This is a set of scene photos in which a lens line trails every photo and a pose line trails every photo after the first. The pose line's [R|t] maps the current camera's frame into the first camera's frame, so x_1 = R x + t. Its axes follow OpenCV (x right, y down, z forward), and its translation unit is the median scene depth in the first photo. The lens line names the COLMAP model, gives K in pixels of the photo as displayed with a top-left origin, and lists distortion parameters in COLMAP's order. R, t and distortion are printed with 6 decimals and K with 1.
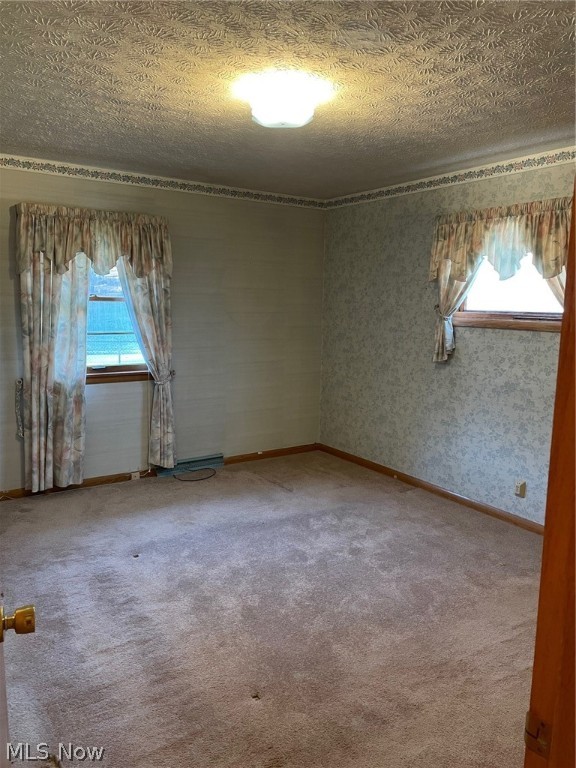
lens RADIAL K [[580.8, 0, 288.0], [0, 580.8, 384.0], [0, 0, 1]] dist [0.066949, -0.083506]
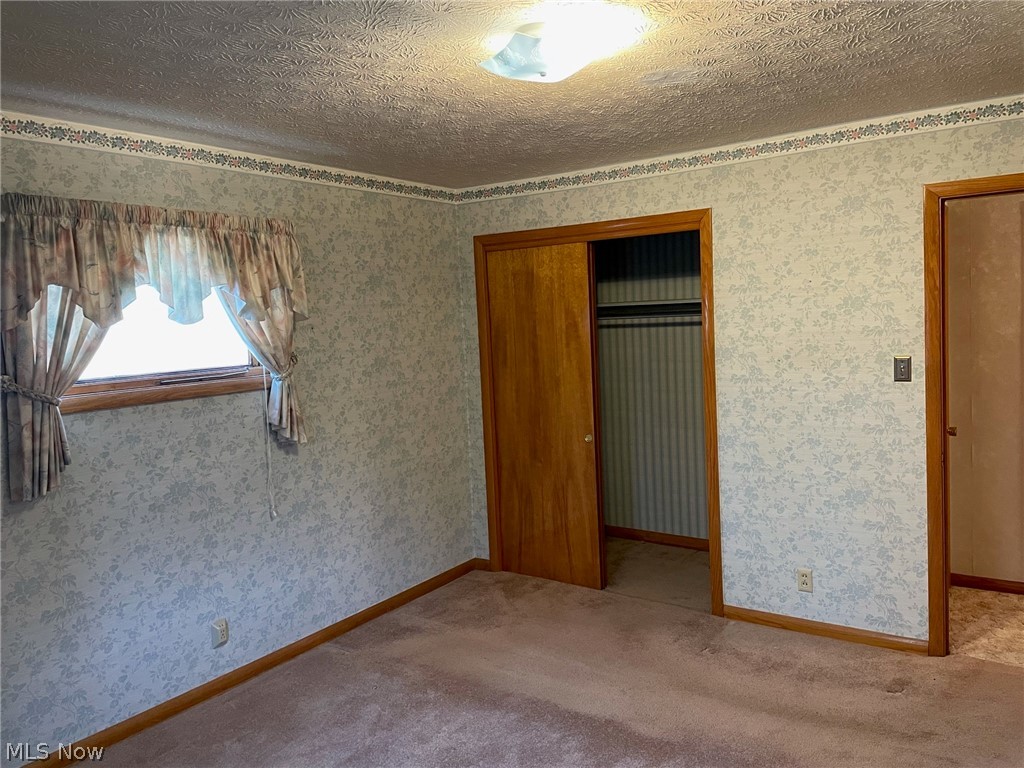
lens RADIAL K [[774.5, 0, 528.1], [0, 774.5, 373.9], [0, 0, 1]] dist [0.066949, -0.083506]
pose [[-0.396787, -0.066206, 0.915520, -0.543335], [0.175870, 0.973434, 0.146616, -0.178263], [-0.900905, 0.219188, -0.374602, 0.965242]]
